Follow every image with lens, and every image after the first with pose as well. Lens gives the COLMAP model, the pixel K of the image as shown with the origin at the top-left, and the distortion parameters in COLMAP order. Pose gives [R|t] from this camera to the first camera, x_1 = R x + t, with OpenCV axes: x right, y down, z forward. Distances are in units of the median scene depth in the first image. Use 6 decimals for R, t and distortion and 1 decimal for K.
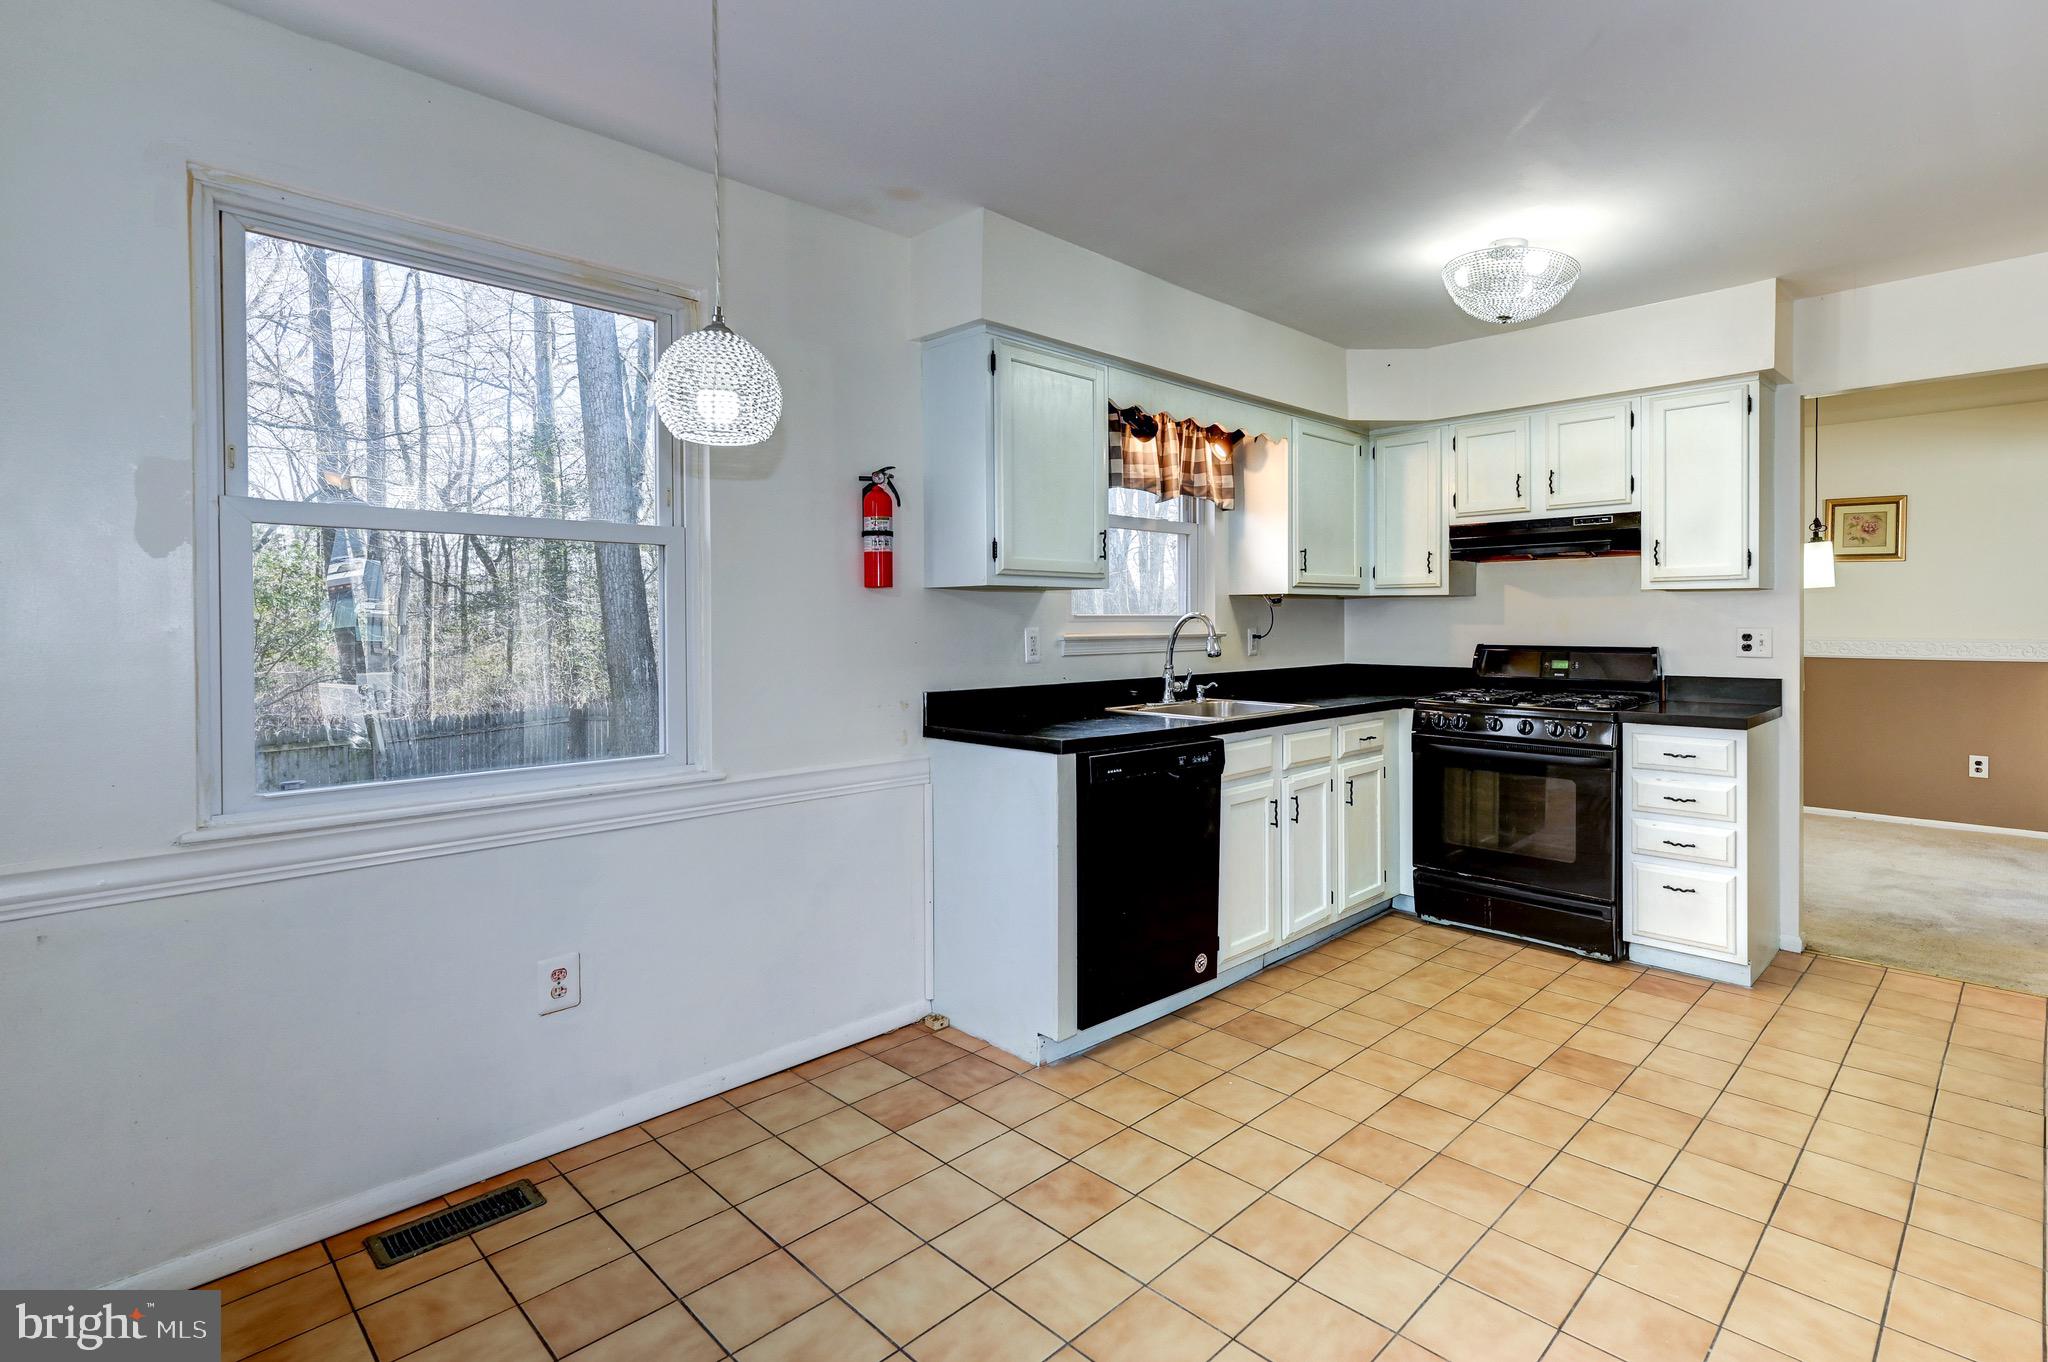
lens RADIAL K [[982.8, 0, 1073.0], [0, 982.8, 618.5], [0, 0, 1]] dist [0.007710, 0.000263]
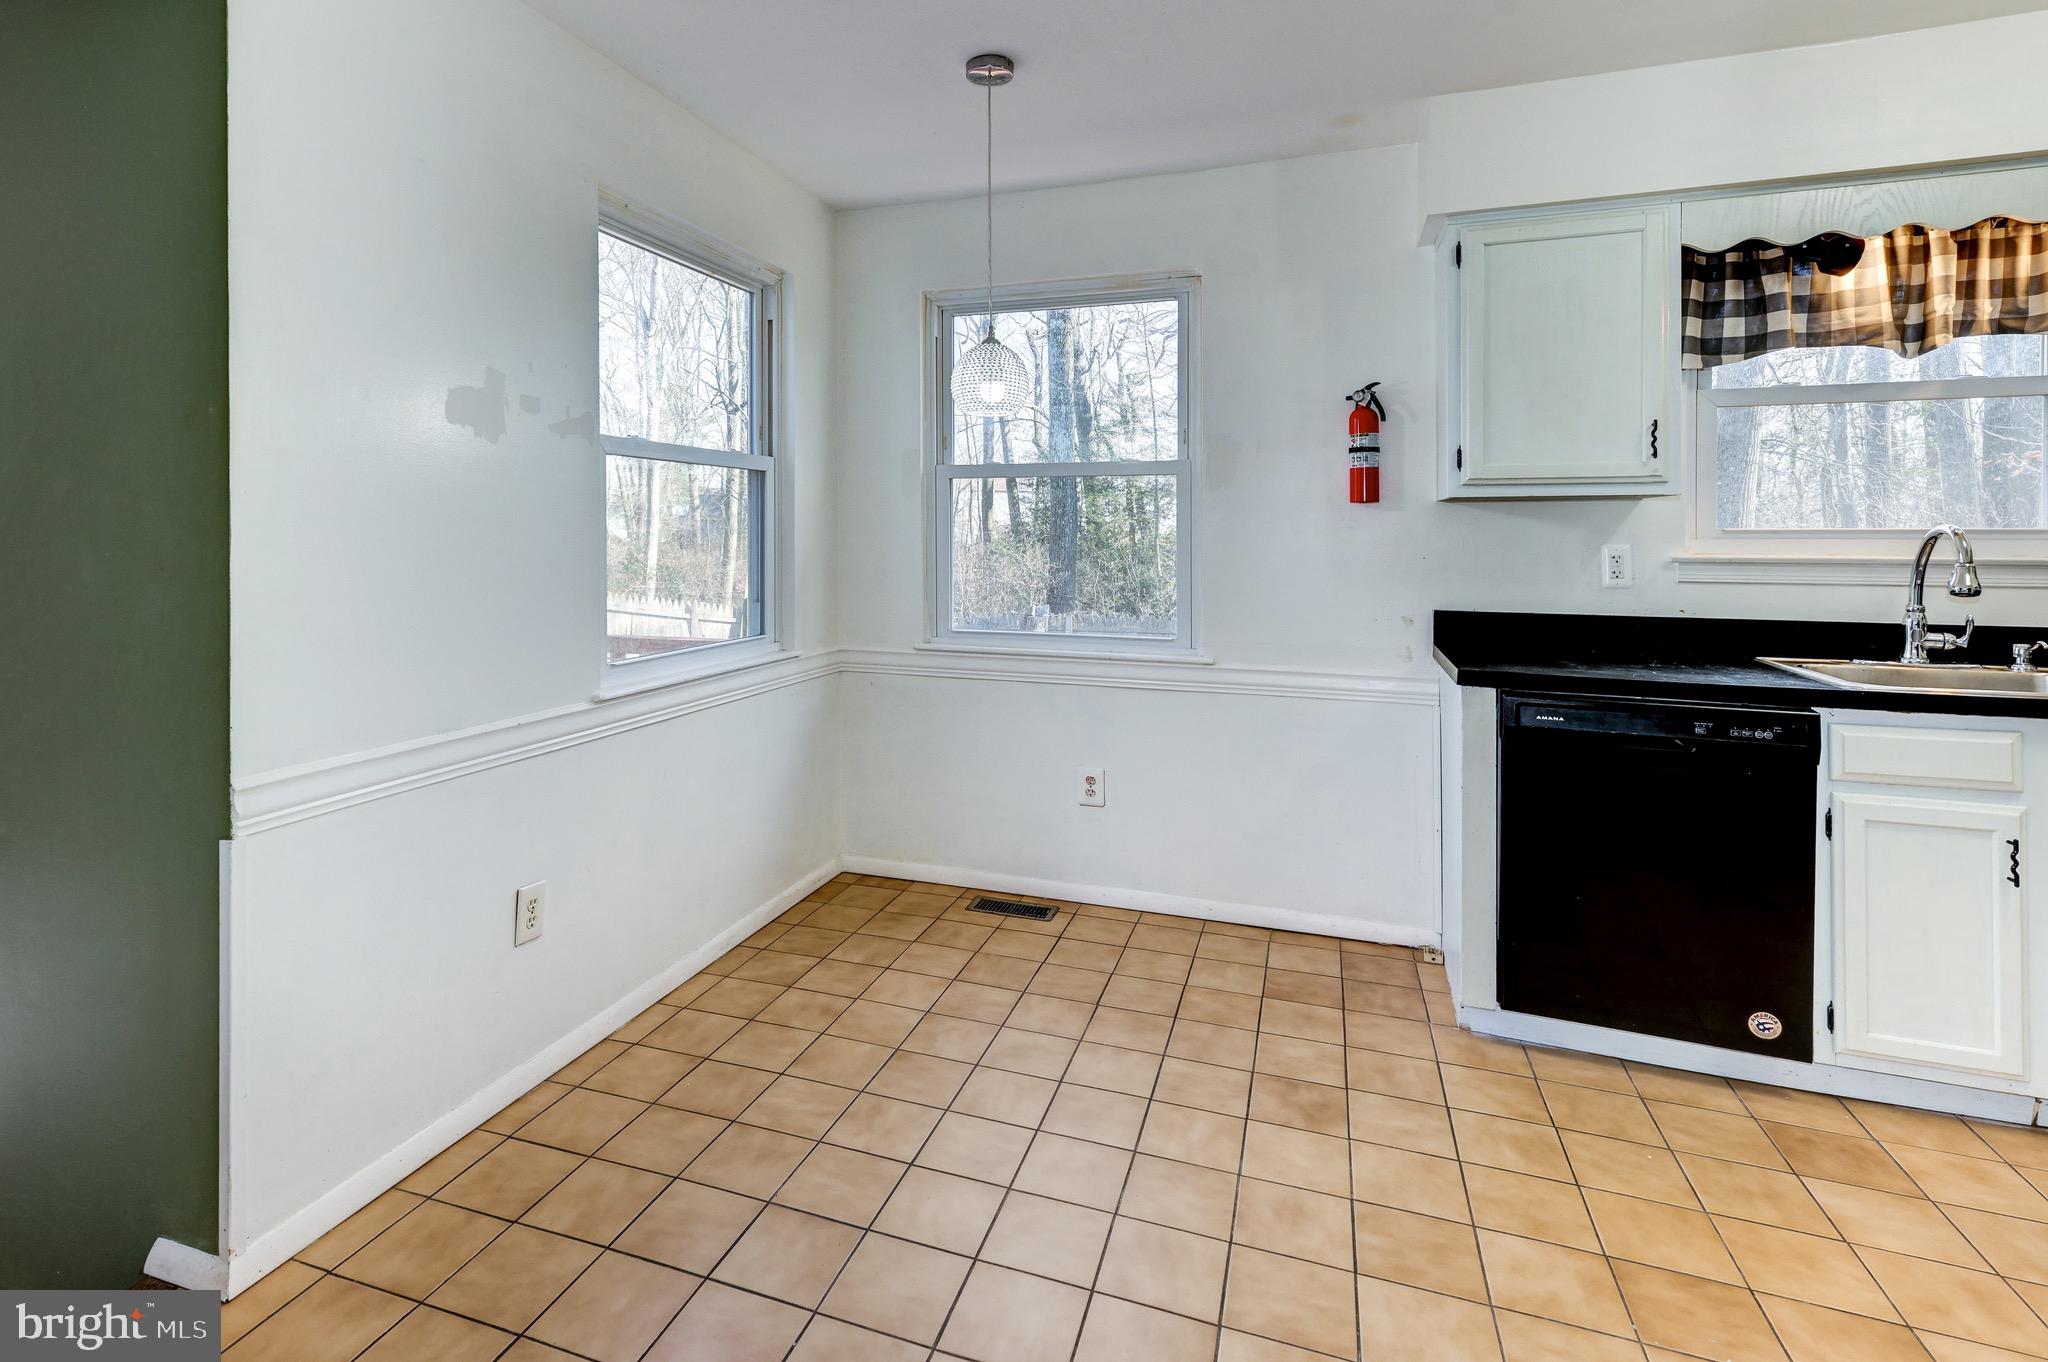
lens RADIAL K [[1091.8, 0, 1023.5], [0, 1091.8, 532.5], [0, 0, 1]] dist [0.000752, 0.000691]
pose [[0.389261, 0.005326, -0.921112, 0.631194], [-0.001118, 0.999985, 0.005310, -0.005223], [0.921127, -0.001037, 0.389261, 0.205988]]
